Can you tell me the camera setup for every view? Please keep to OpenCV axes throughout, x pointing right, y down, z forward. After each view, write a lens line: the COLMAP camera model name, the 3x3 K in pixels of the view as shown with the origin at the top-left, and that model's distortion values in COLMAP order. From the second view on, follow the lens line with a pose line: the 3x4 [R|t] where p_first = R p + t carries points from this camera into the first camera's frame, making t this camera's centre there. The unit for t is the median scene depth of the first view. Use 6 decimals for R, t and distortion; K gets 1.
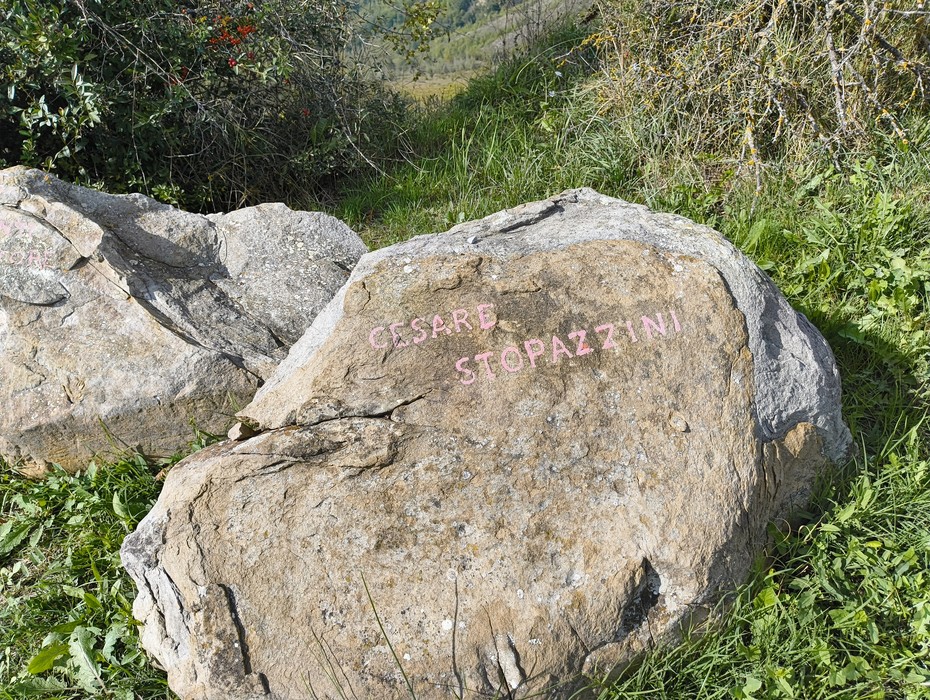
lens RADIAL K [[840.7, 0, 465.0], [0, 840.7, 350.0], [0, 0, 1]] dist [0.047597, -0.173363]
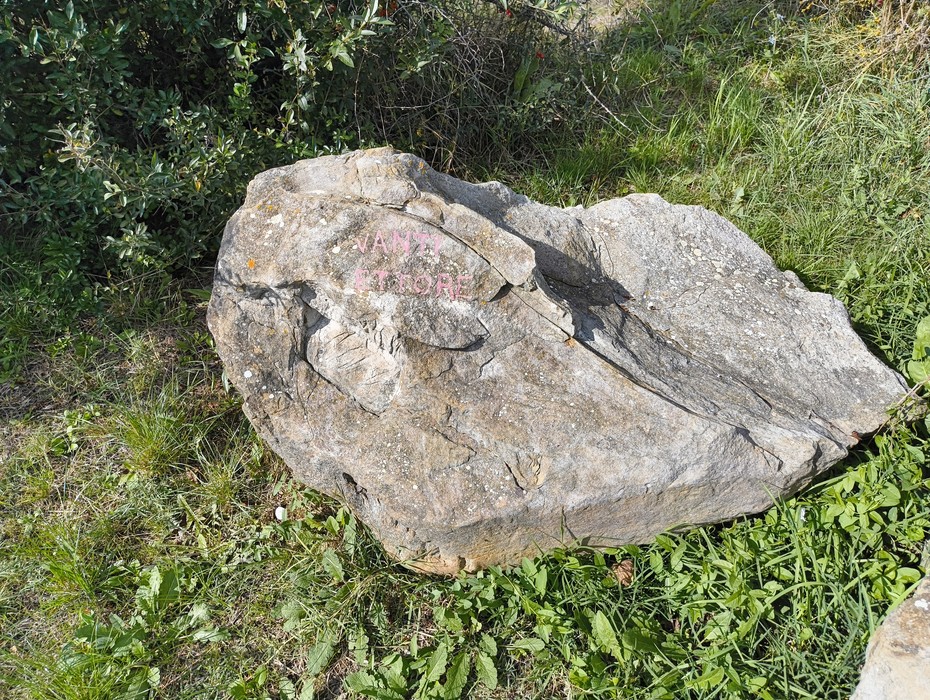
lens RADIAL K [[840.7, 0, 465.0], [0, 840.7, 350.0], [0, 0, 1]] dist [0.047597, -0.173363]
pose [[0.996056, 0.009448, 0.088226, -0.557194], [-0.018134, 0.995003, 0.098181, -0.124928], [-0.086857, -0.099393, 0.991250, 0.268495]]
